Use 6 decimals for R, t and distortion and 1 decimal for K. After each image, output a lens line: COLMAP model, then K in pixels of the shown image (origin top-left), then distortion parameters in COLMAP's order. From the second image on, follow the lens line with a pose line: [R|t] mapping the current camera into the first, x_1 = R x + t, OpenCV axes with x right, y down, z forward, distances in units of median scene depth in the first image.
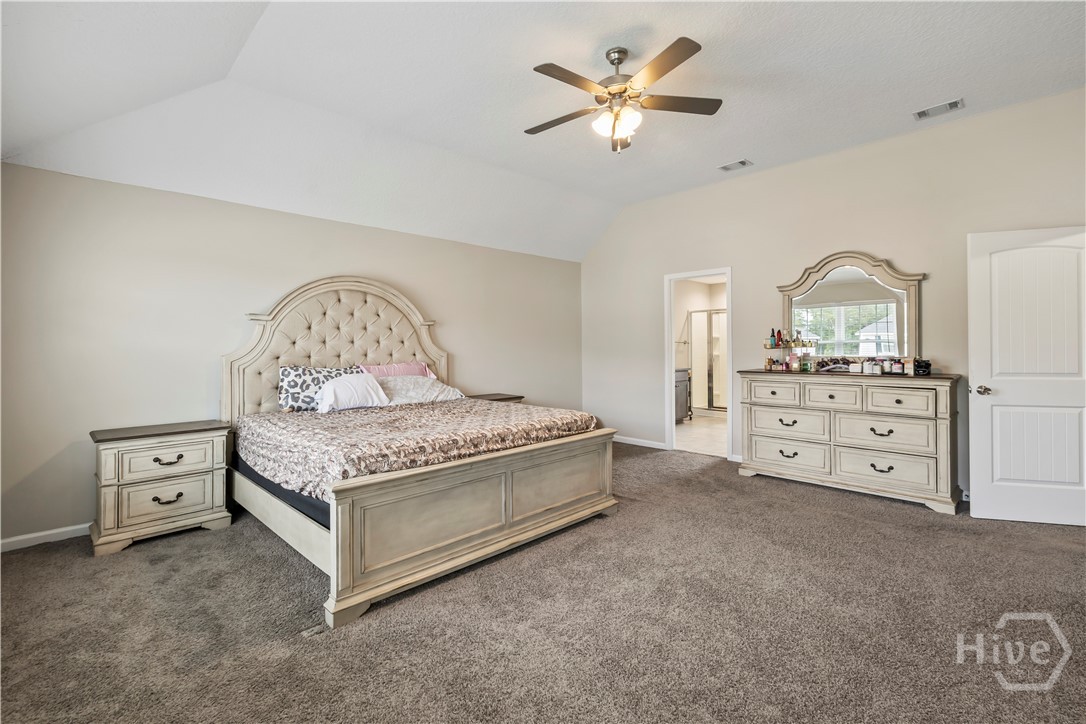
lens RADIAL K [[463.9, 0, 586.5], [0, 463.9, 349.8], [0, 0, 1]] dist [-0.005169, -0.000067]
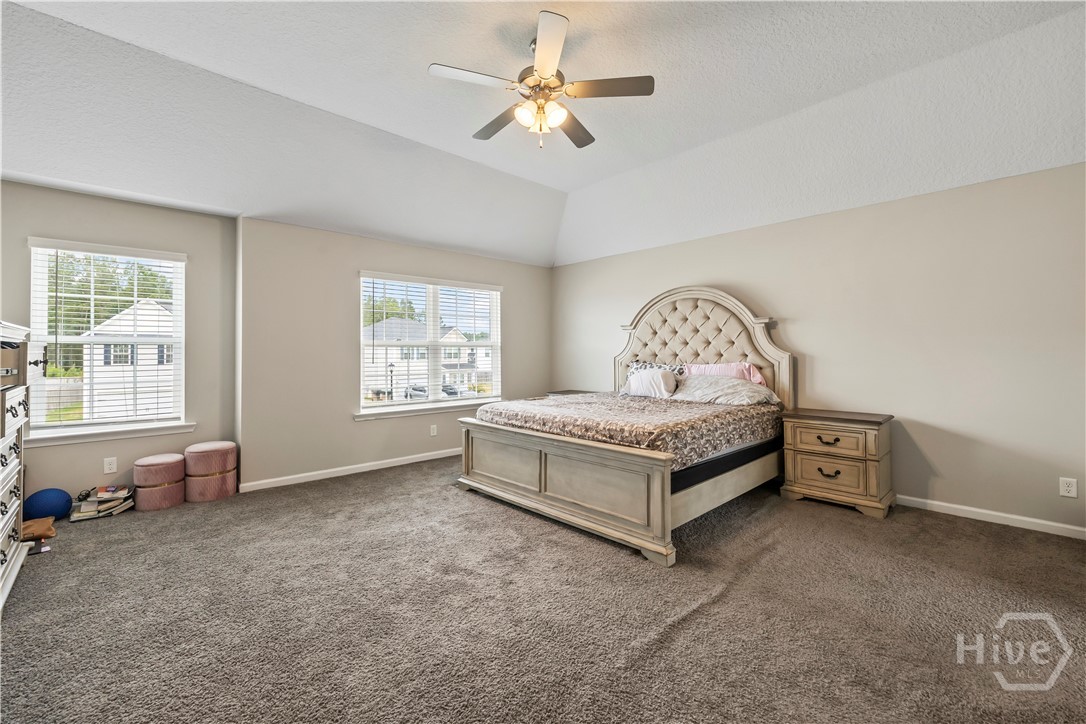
lens RADIAL K [[463.9, 0, 546.3], [0, 463.9, 354.8], [0, 0, 1]] dist [-0.005169, -0.000067]
pose [[-0.062766, 0.013032, -0.997943, 0.853869], [0.005035, 0.999906, 0.012741, -0.004374], [0.998016, -0.004225, -0.062826, 0.887543]]
